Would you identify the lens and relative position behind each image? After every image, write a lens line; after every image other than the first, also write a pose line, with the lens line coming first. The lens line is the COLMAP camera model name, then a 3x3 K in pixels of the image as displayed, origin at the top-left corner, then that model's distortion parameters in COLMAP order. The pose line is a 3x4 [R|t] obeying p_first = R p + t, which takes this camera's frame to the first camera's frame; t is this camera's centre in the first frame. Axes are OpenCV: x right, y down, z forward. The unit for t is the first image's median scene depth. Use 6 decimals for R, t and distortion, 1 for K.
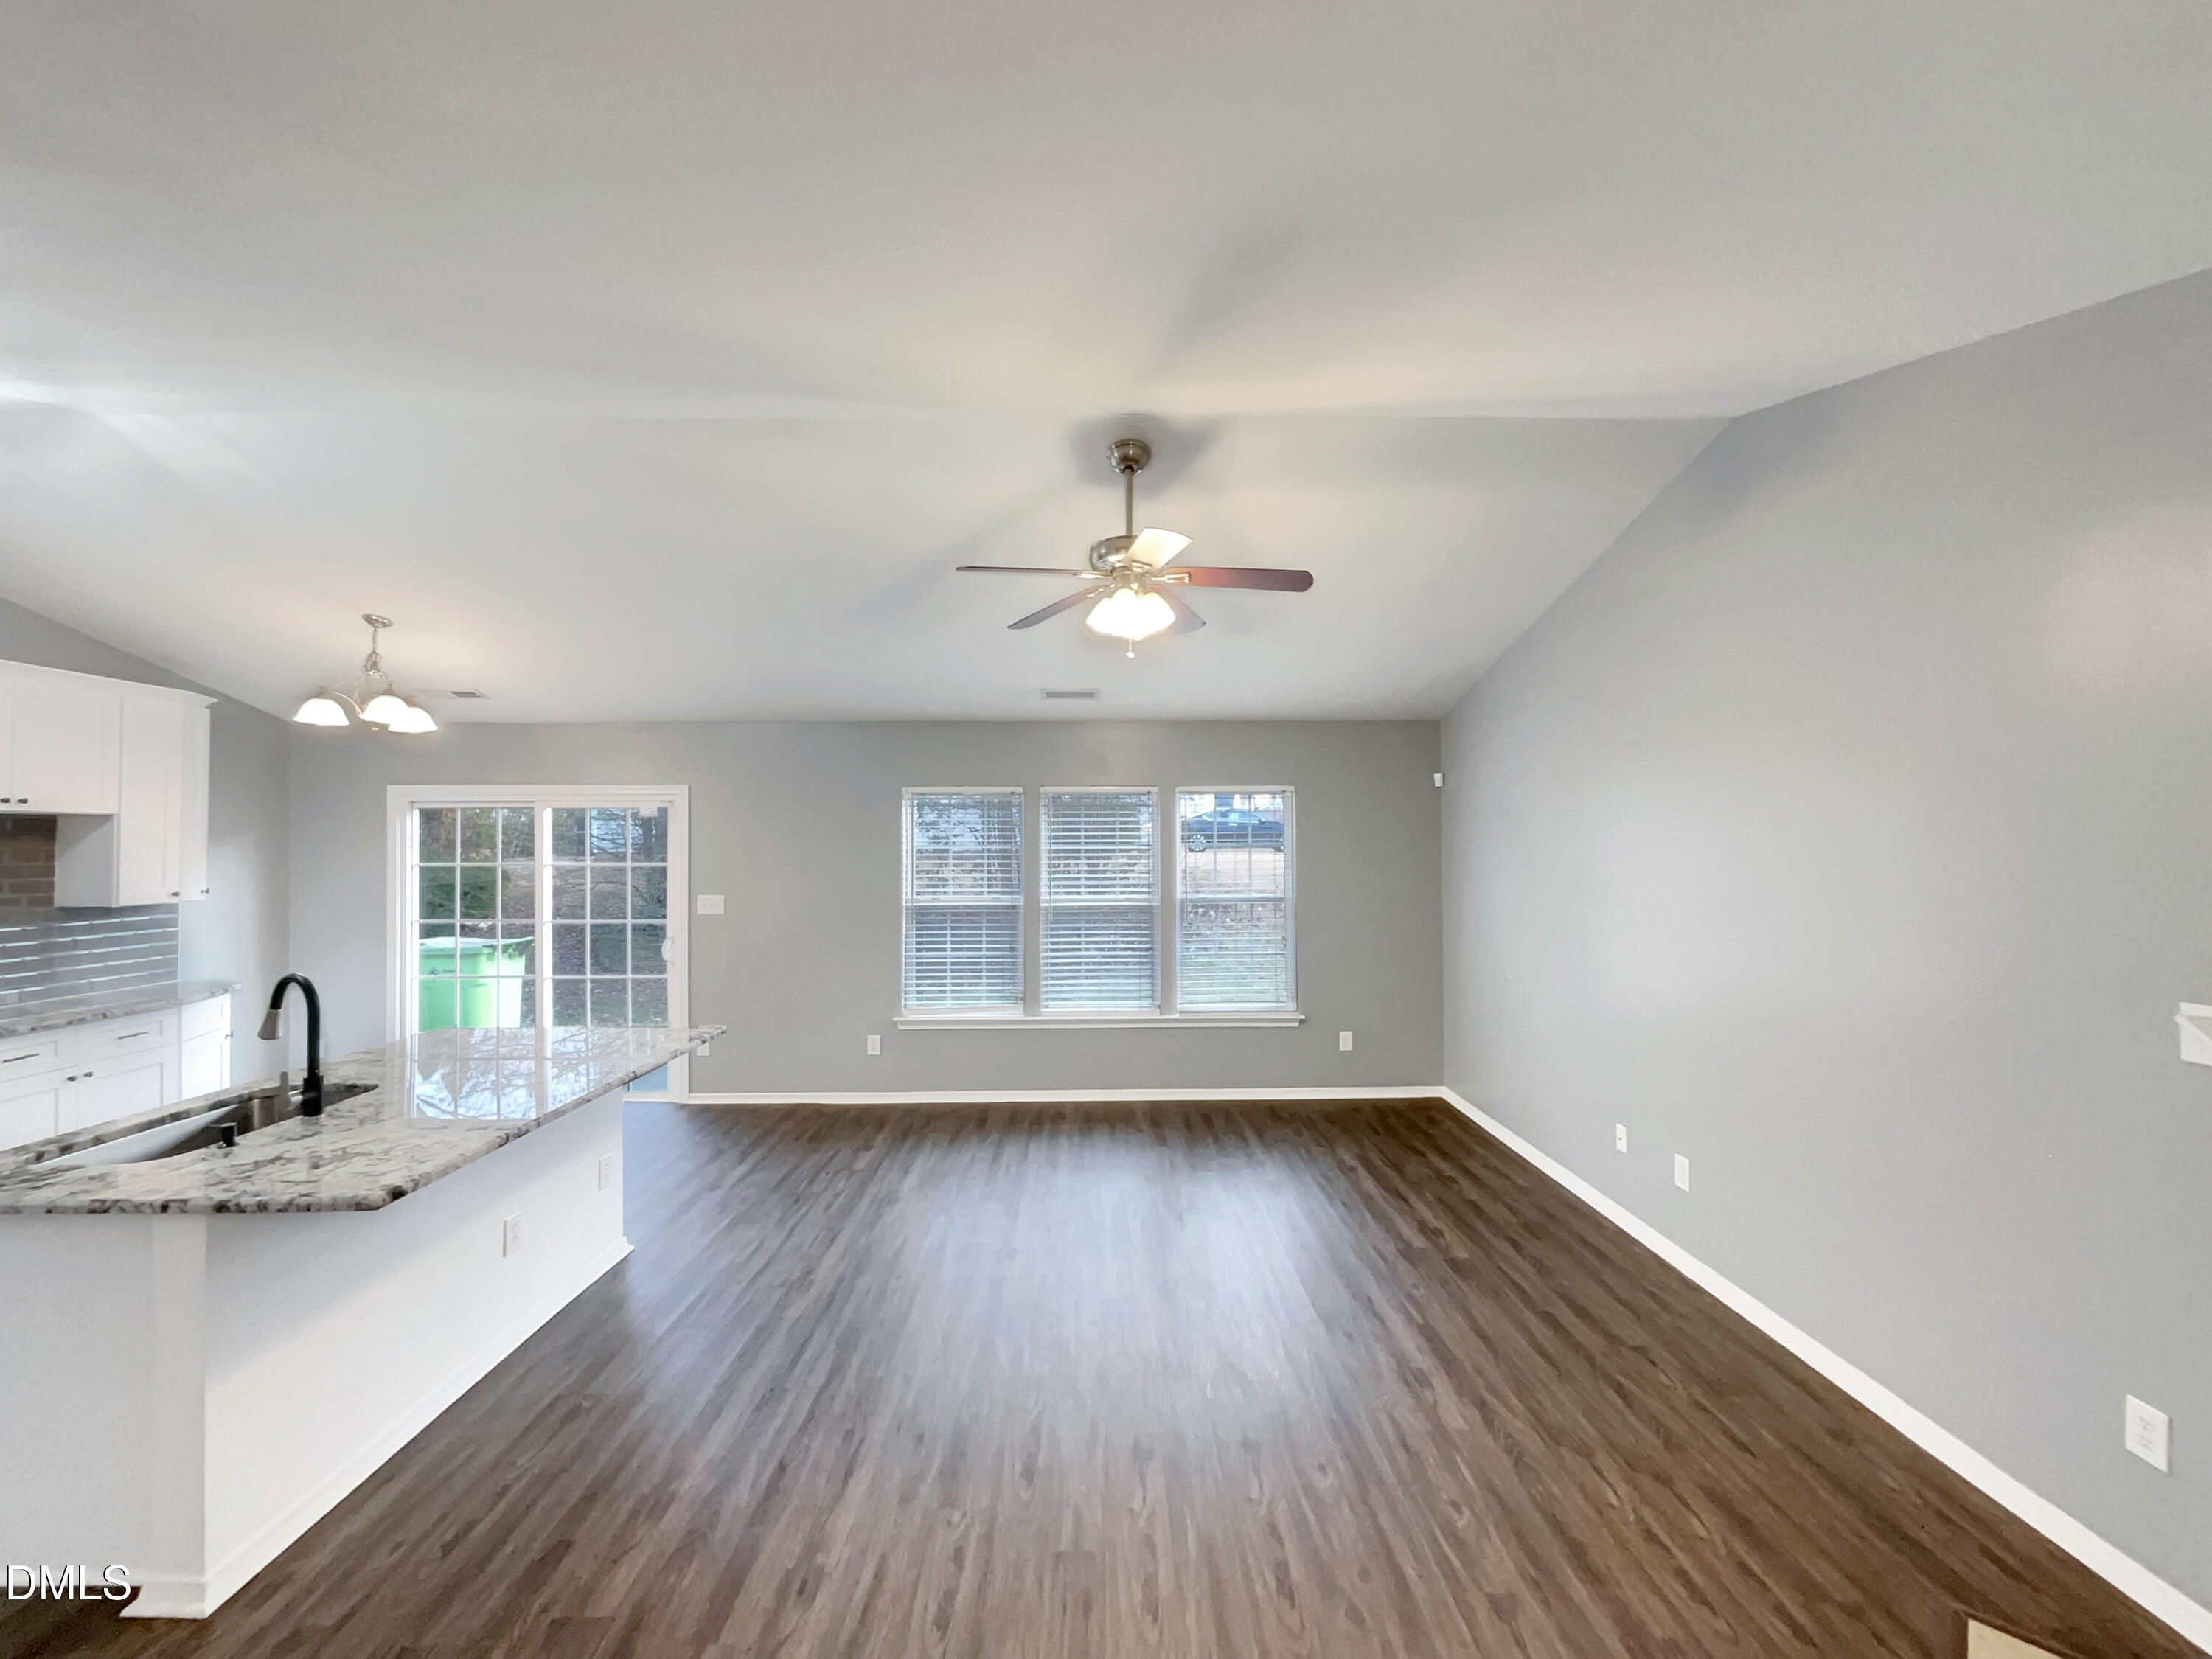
lens RADIAL K [[901.0, 0, 1106.0], [0, 901.0, 829.5], [0, 0, 1]] dist [-0.000170, 0.000003]
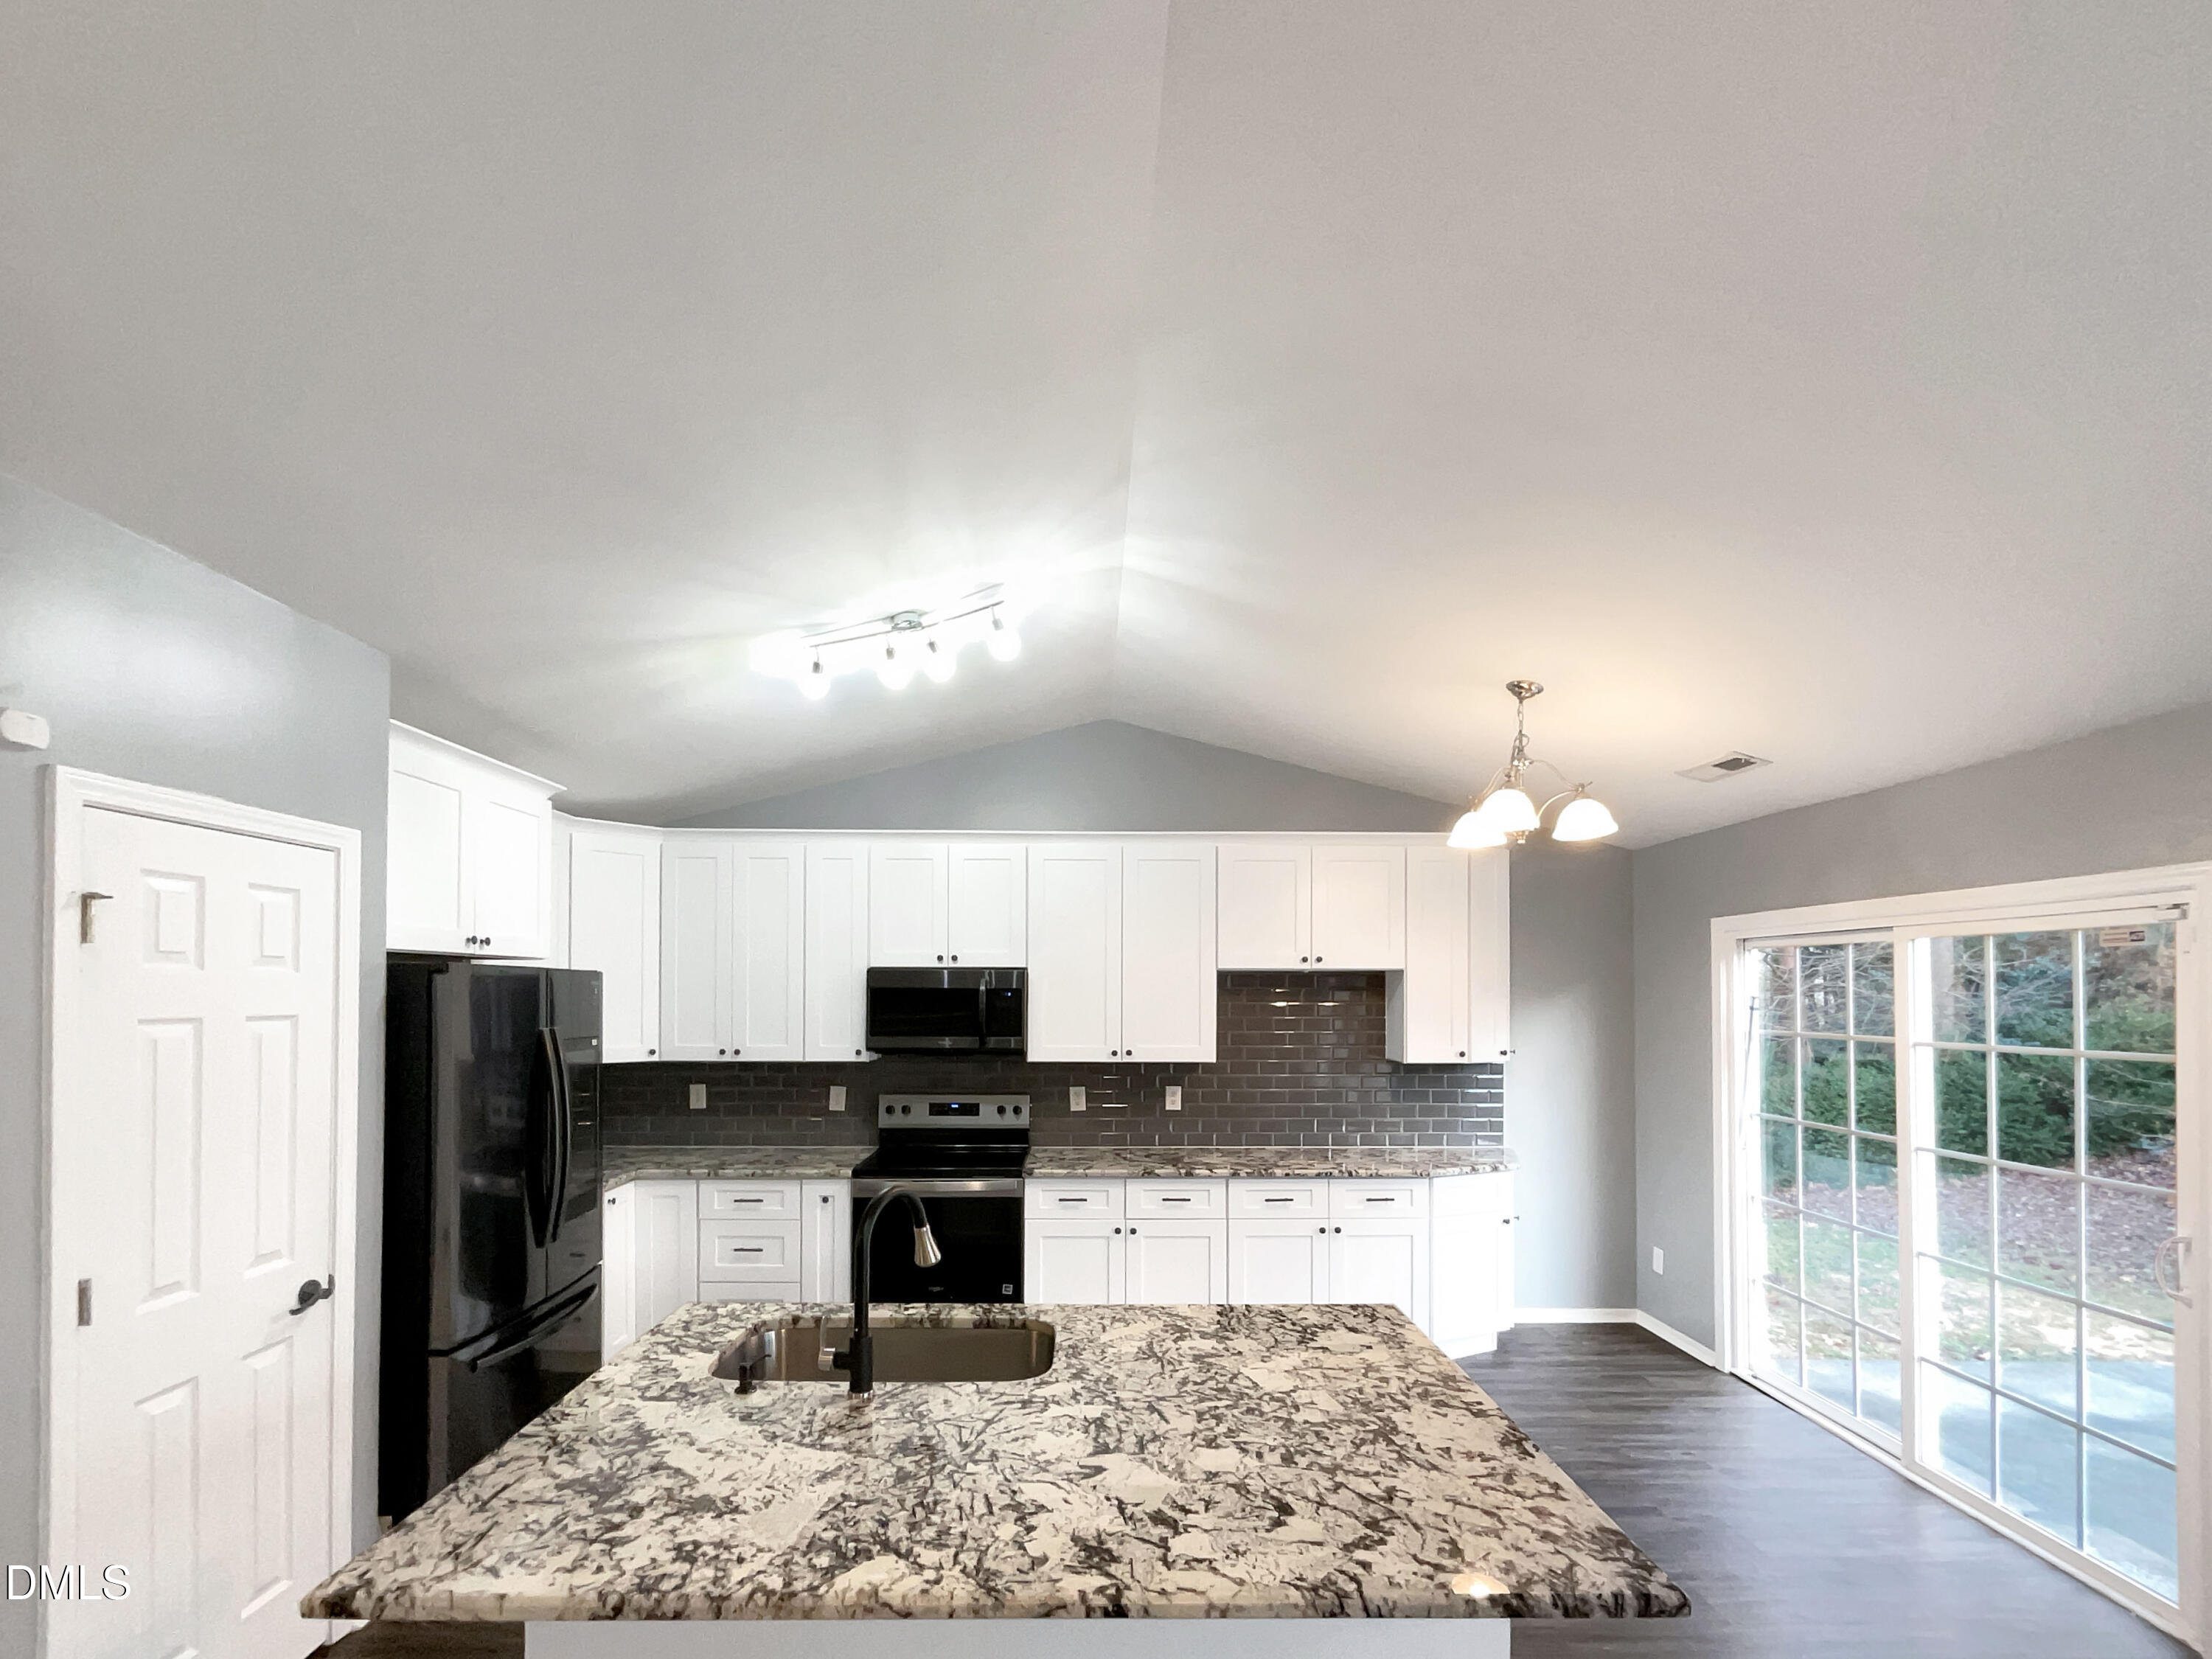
lens RADIAL K [[938.0, 0, 1108.6], [0, 938.0, 972.7], [0, 0, 1]] dist [-0.000357, 0.000011]
pose [[0.014501, -0.026740, -0.999537, -0.070791], [0.016593, 0.999511, -0.026498, 0.007759], [0.999757, -0.016201, 0.014938, 0.633001]]
